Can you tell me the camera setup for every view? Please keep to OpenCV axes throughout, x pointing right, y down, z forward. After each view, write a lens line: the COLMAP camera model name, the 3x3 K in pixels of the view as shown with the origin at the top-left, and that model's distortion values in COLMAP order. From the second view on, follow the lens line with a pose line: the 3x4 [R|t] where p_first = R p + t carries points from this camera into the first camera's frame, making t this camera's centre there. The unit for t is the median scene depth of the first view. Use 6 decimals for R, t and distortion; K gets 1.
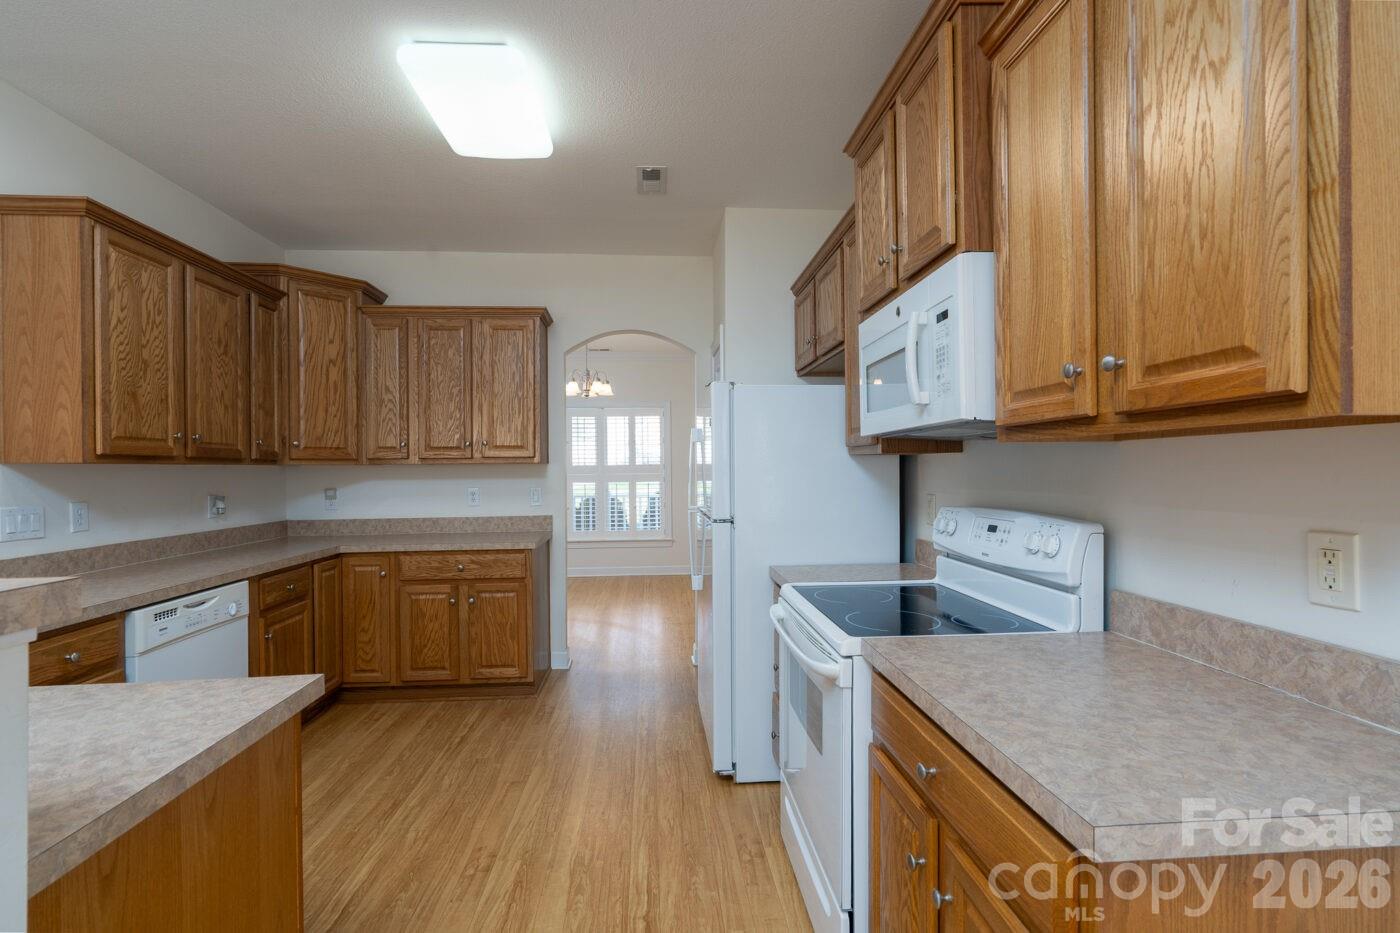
lens RADIAL K [[646.3, 0, 702.0], [0, 646.3, 469.8], [0, 0, 1]] dist [0.002061, -0.000755]
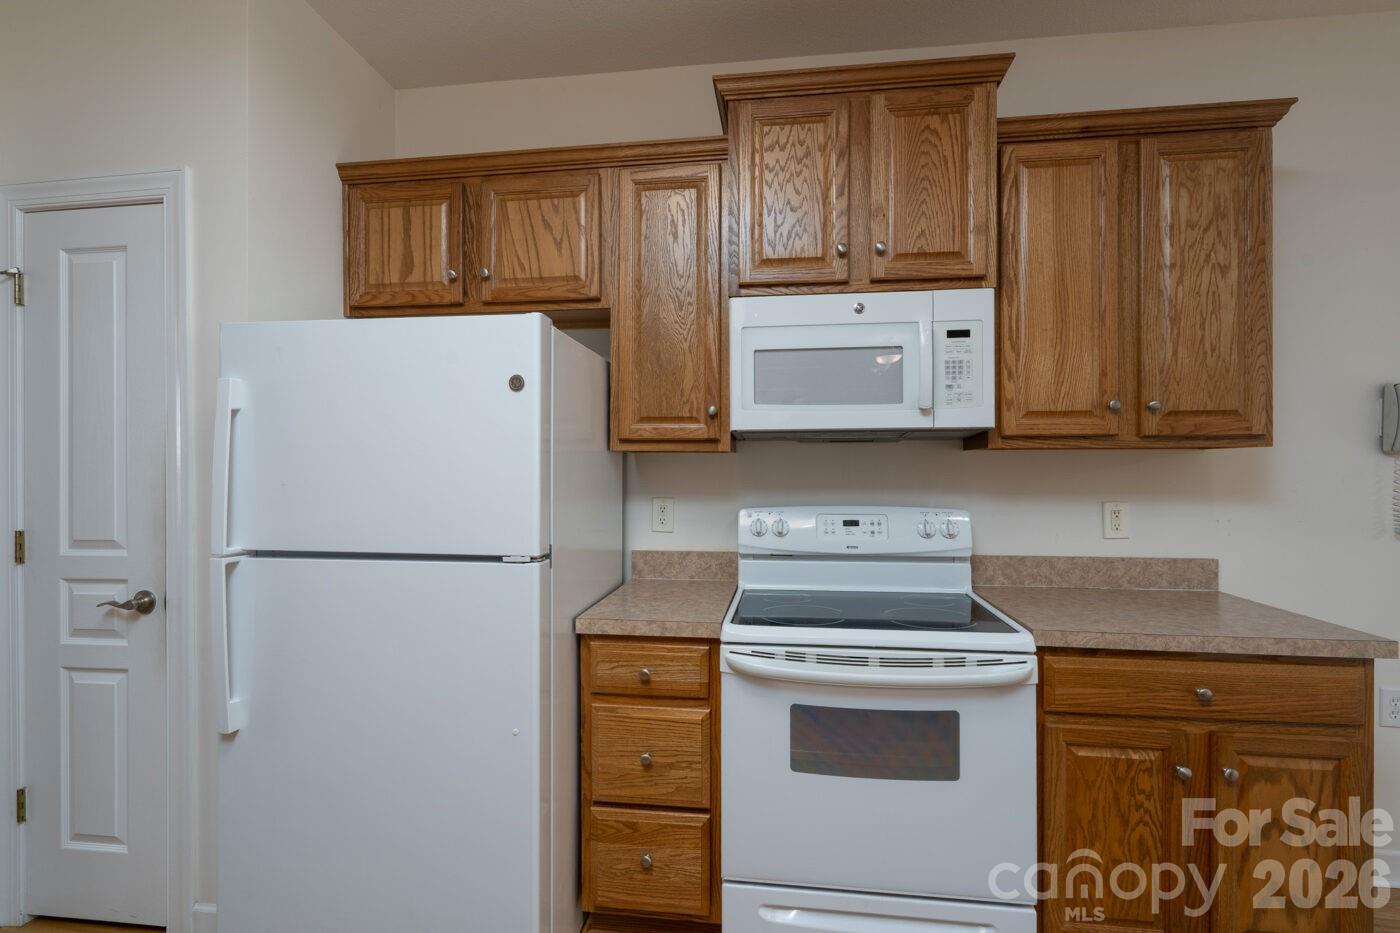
lens RADIAL K [[646.3, 0, 685.9], [0, 646.3, 471.8], [0, 0, 1]] dist [0.002061, -0.000755]
pose [[0.209482, 0.012002, 0.977739, -1.094873], [-0.000450, 0.999926, -0.012178, 0.023545], [-0.977812, 0.002111, 0.209472, 1.610827]]
